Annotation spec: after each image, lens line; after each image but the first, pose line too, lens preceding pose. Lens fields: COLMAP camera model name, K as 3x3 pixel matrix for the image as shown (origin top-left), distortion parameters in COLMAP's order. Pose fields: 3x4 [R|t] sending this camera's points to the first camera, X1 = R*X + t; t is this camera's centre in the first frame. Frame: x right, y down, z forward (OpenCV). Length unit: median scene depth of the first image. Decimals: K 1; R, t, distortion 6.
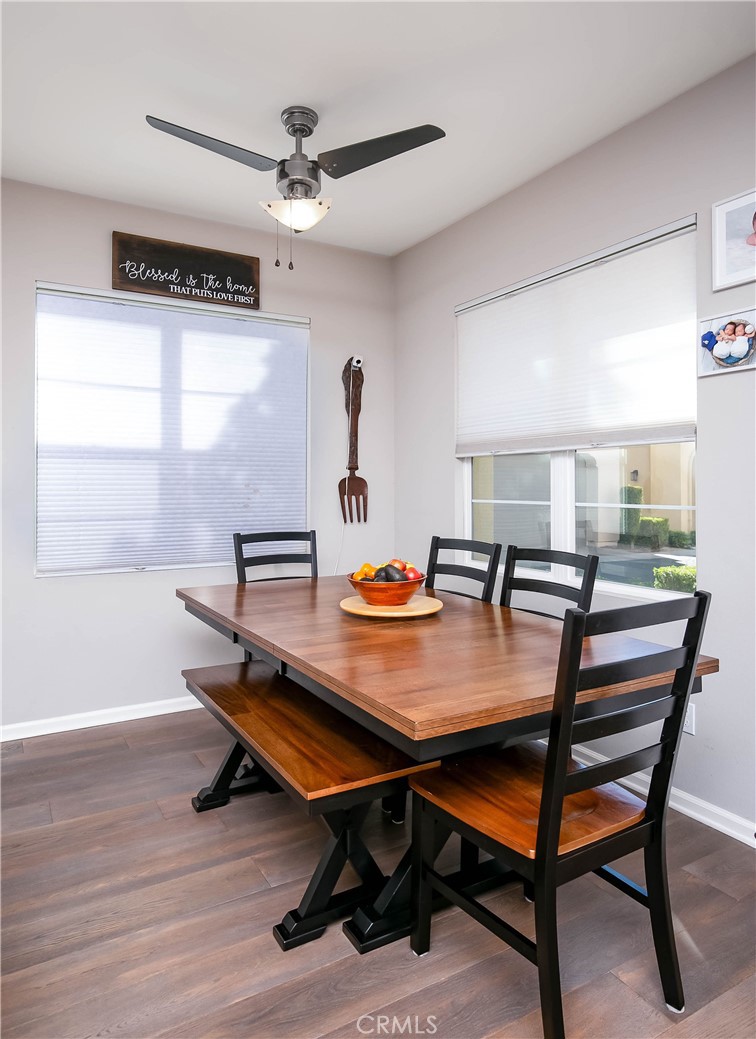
lens RADIAL K [[657.4, 0, 377.0], [0, 657.4, 486.3], [0, 0, 1]] dist [0.019661, 0.001138]
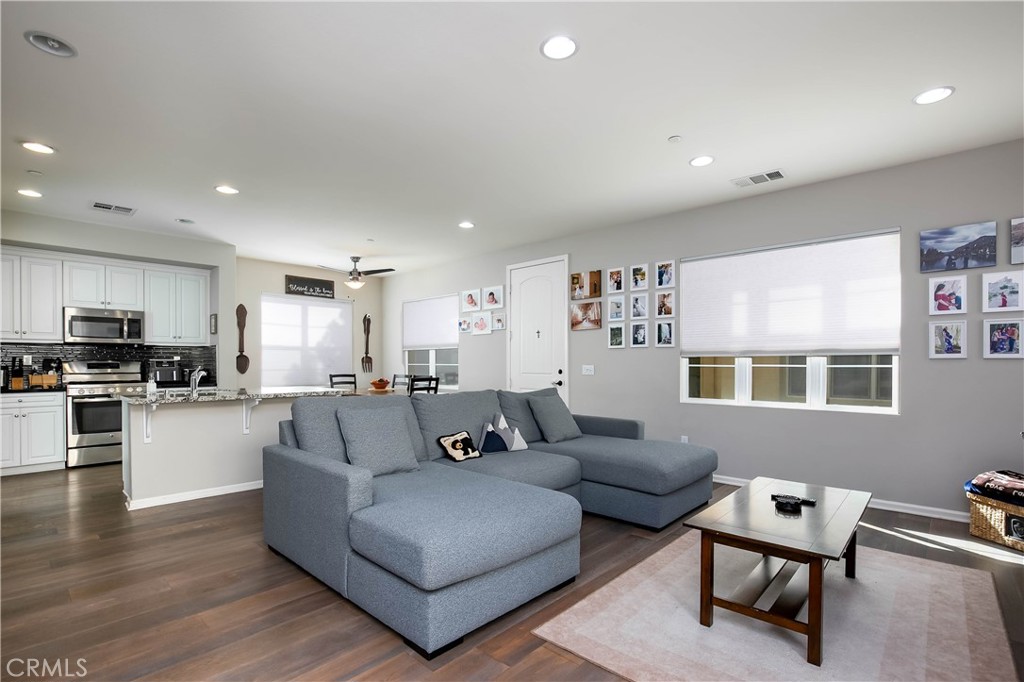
lens RADIAL K [[467.7, 0, 510.8], [0, 467.7, 373.9], [0, 0, 1]] dist [-0.015349, -0.001974]
pose [[0.955578, -0.004404, 0.294706, -0.043372], [-0.001257, 0.999818, 0.019014, 0.025088], [-0.294736, -0.018540, 0.955399, -1.283764]]
